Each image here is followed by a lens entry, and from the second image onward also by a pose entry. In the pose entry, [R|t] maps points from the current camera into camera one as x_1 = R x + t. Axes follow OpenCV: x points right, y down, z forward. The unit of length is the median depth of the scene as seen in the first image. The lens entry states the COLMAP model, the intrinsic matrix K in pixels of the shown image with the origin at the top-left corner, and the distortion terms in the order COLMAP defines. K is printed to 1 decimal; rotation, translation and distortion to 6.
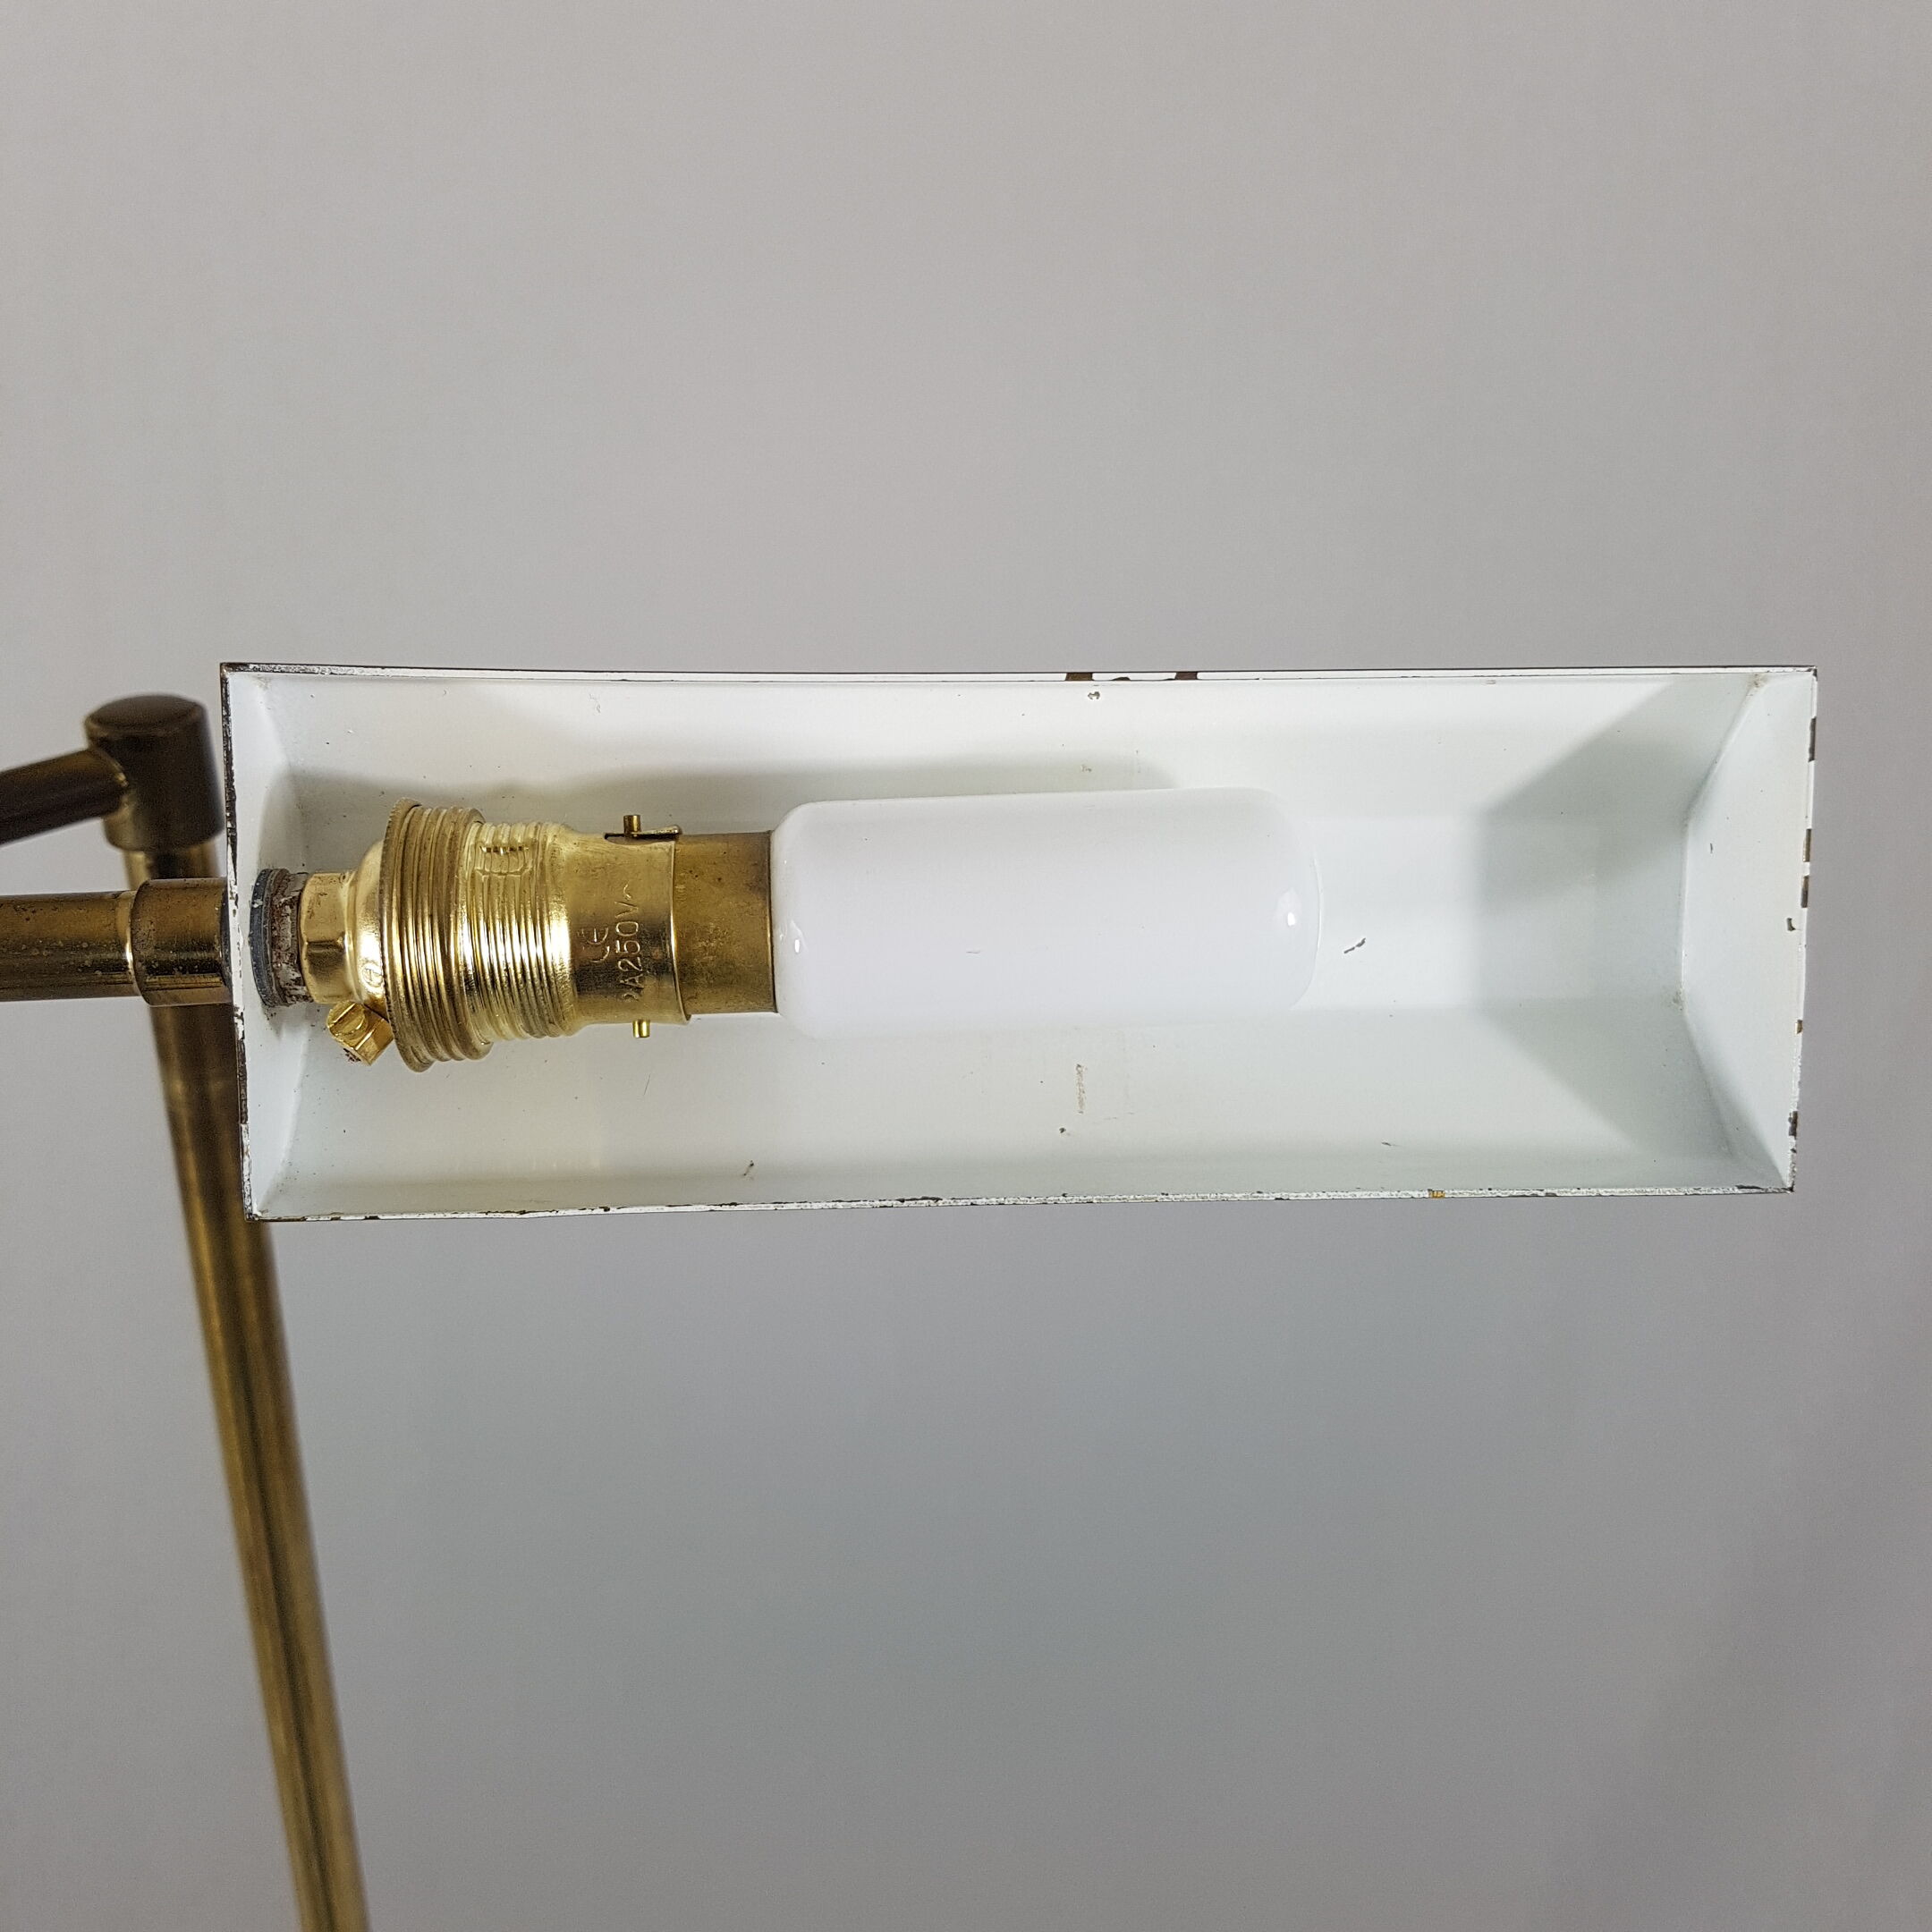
lens RADIAL K [[2156.7, 0, 920.0], [0, 2156.7, 936.7], [0, 0, 1]] dist [0.323053, -0.944766]
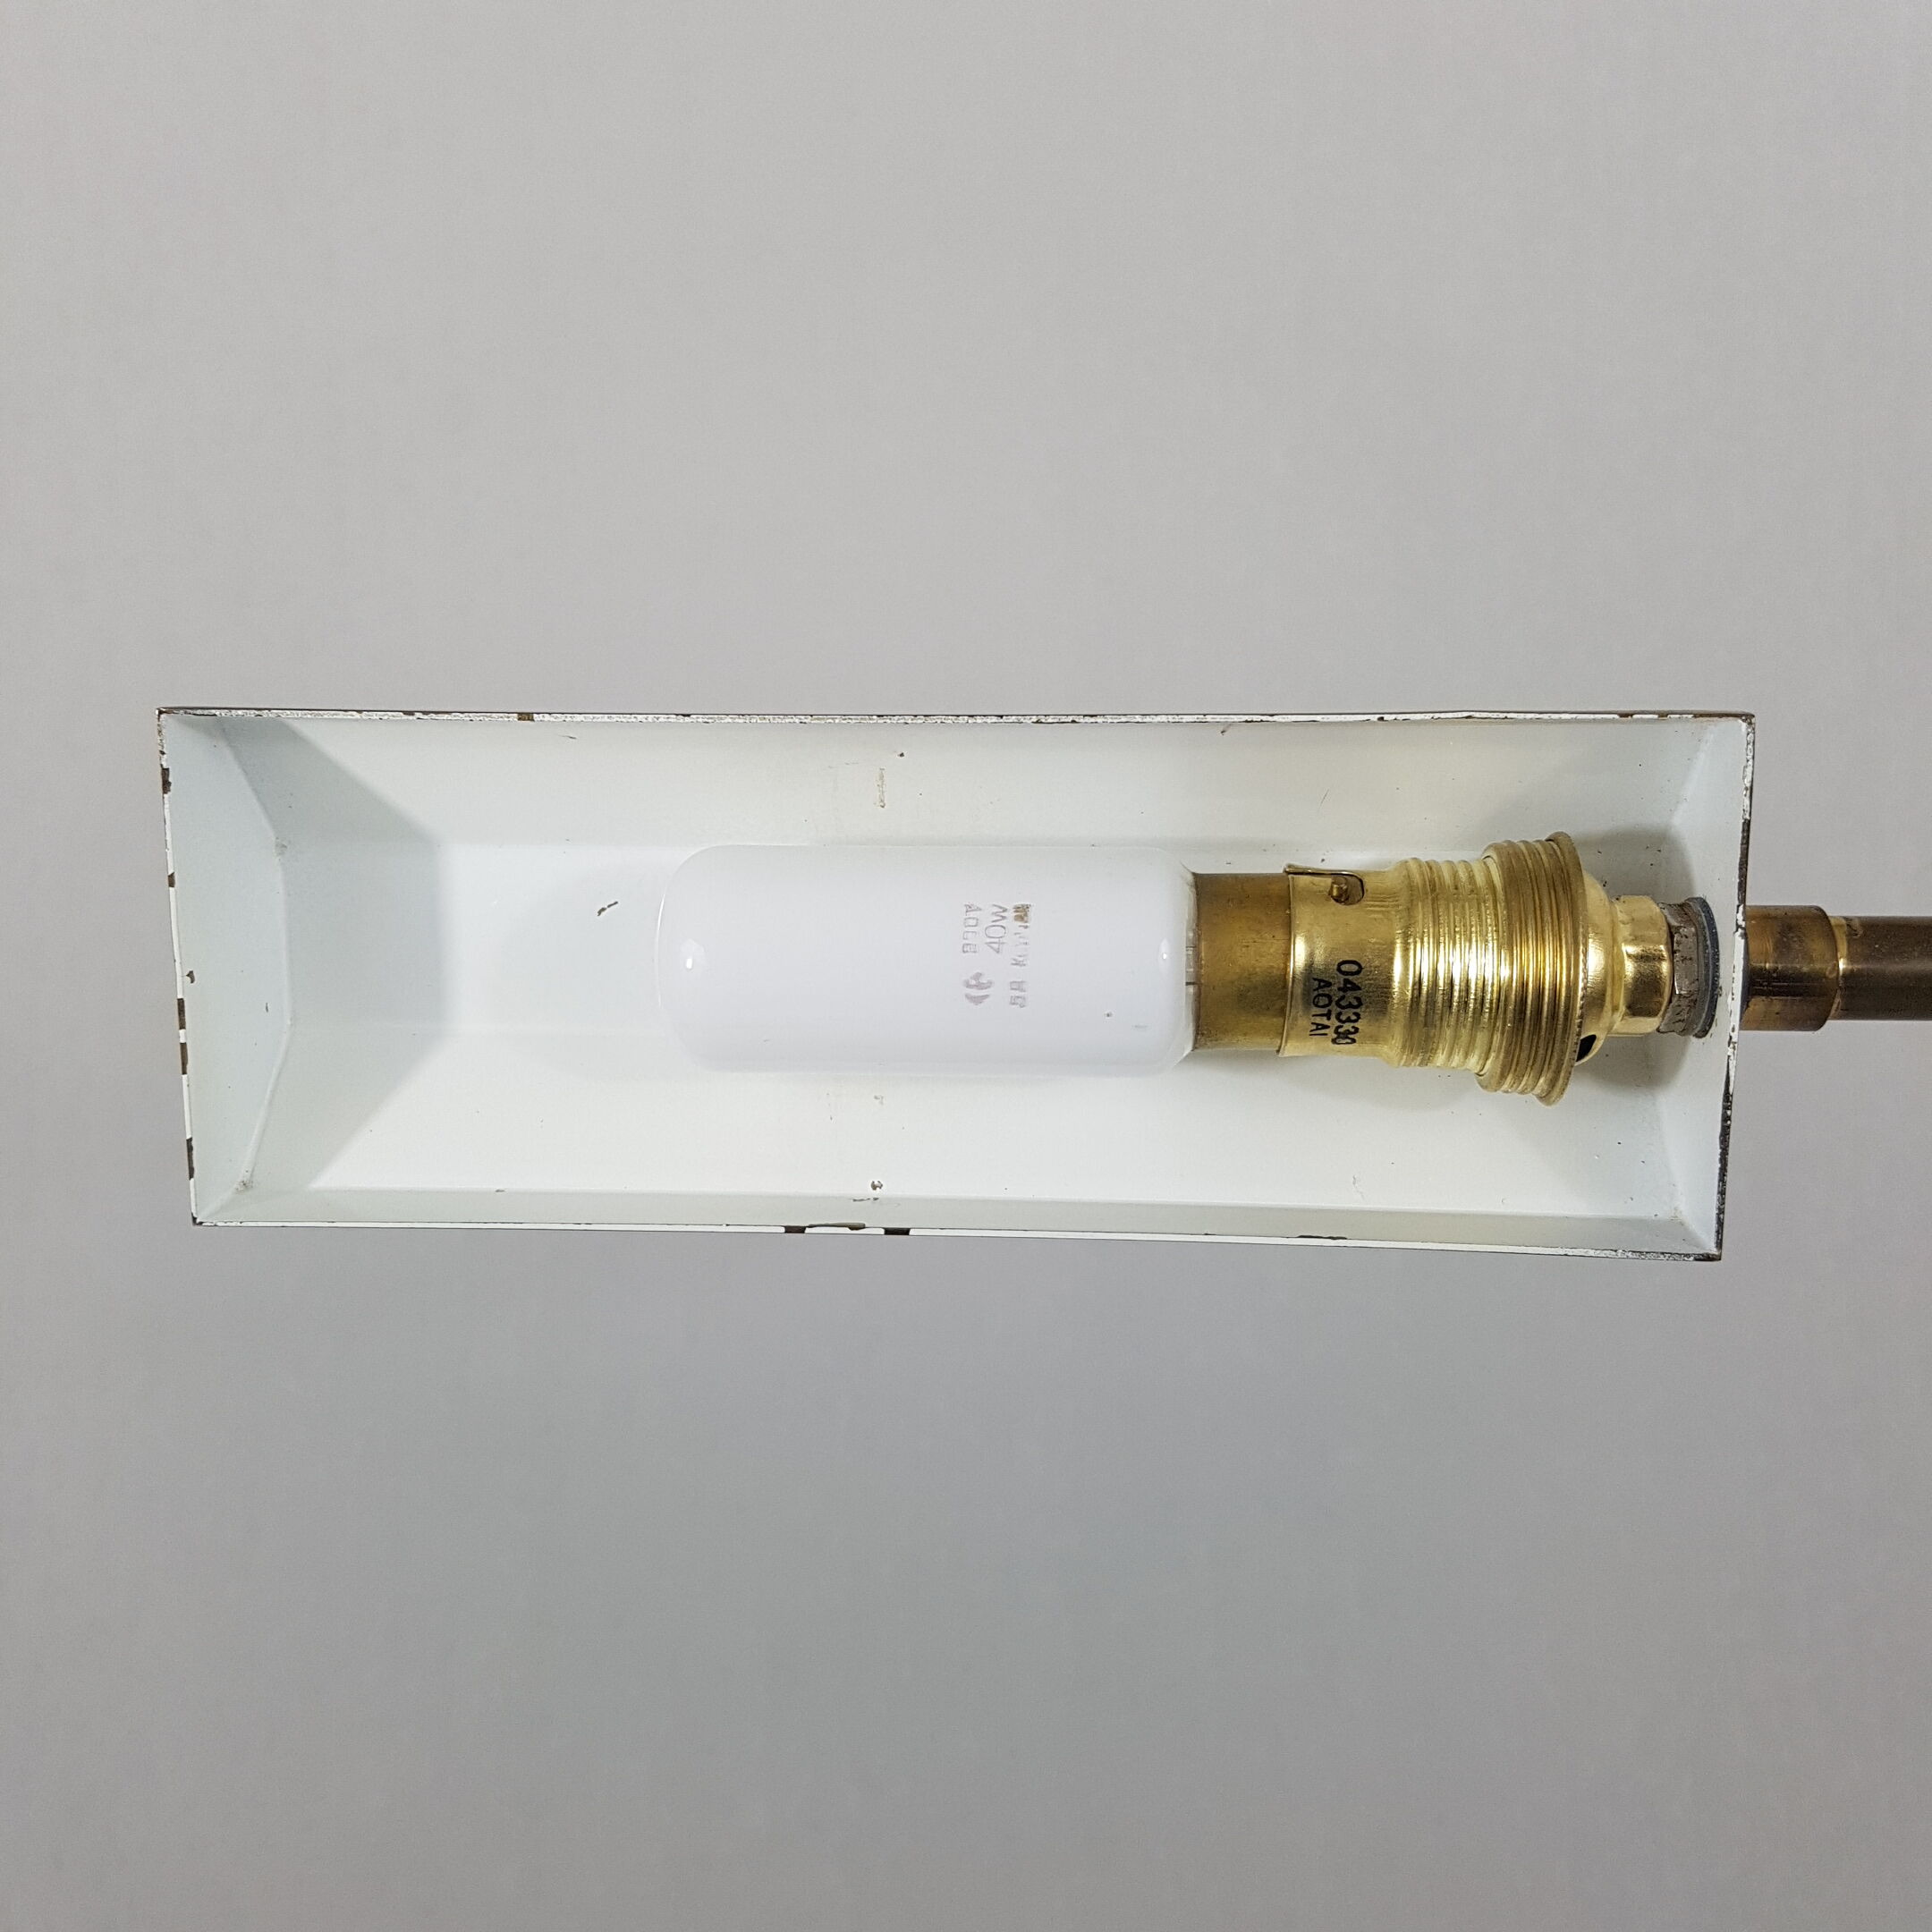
lens RADIAL K [[2156.7, 0, 920.0], [0, 2156.7, 936.7], [0, 0, 1]] dist [0.323053, -0.944766]
pose [[-0.999996, -0.000144, -0.002883, 0.063560], [0.001015, -0.952428, -0.304761, 0.326425], [-0.002702, -0.304763, 0.952424, 0.042844]]
